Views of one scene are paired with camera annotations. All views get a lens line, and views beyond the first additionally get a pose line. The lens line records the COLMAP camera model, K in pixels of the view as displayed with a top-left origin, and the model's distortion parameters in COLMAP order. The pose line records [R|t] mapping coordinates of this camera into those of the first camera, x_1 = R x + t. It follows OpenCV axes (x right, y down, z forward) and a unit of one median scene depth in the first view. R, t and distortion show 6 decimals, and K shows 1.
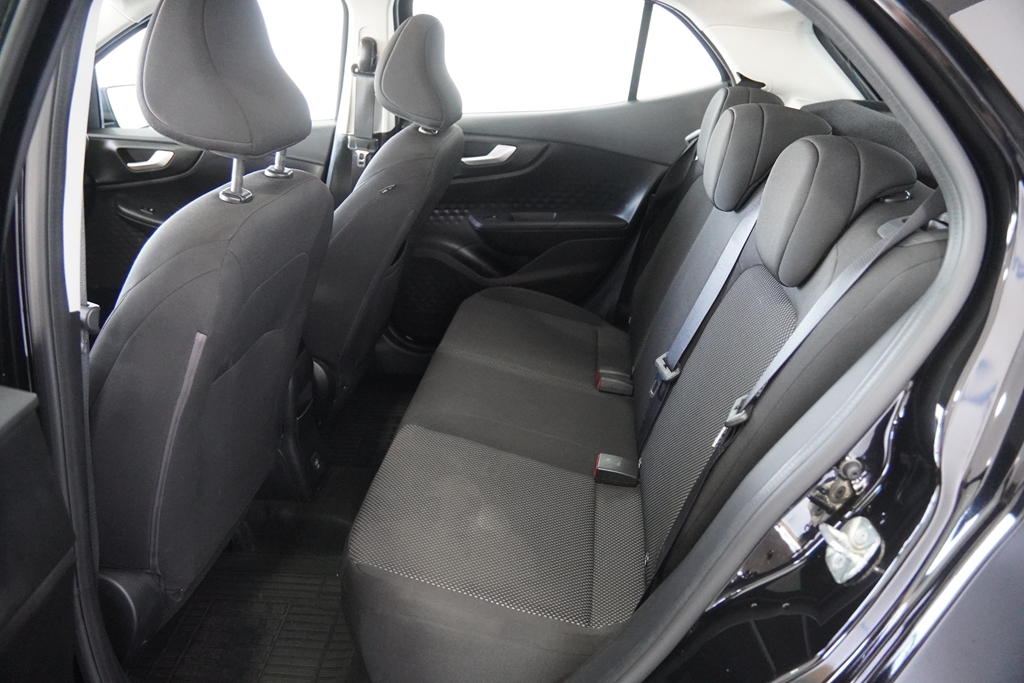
lens RADIAL K [[761.4, 0, 512.0], [0, 761.4, 341.5], [0, 0, 1]] dist [-0.130920, 0.087255]
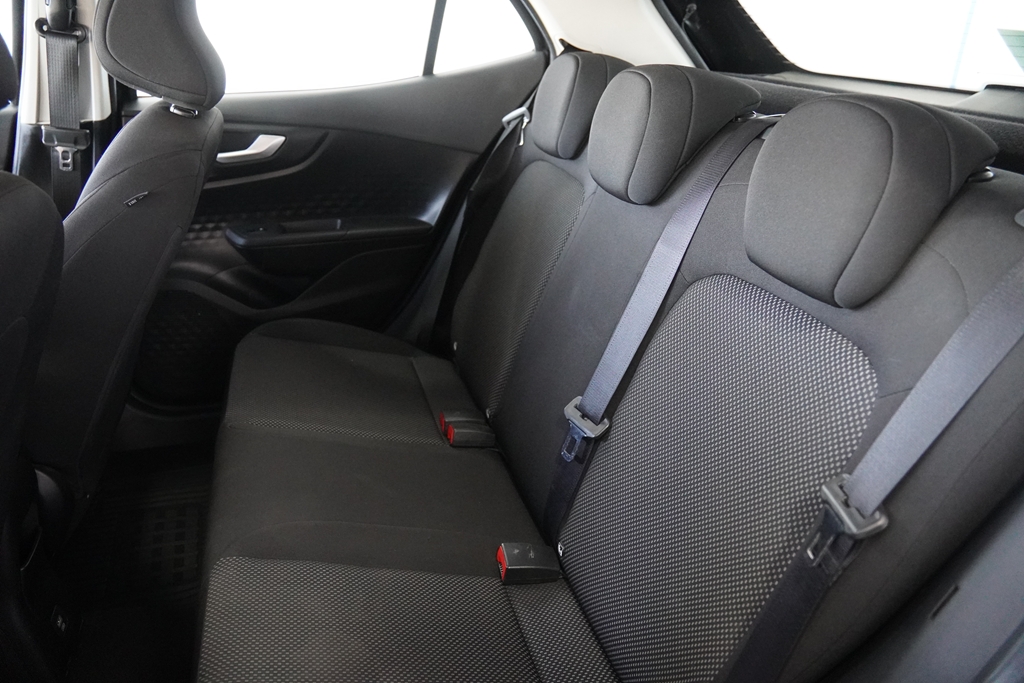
lens RADIAL K [[761.4, 0, 512.0], [0, 761.4, 341.5], [0, 0, 1]] dist [-0.130920, 0.087255]
pose [[0.923722, -0.110572, 0.366758, -0.085128], [0.109894, 0.993682, 0.022799, -0.044340], [-0.366962, 0.019244, 0.930037, 0.220686]]
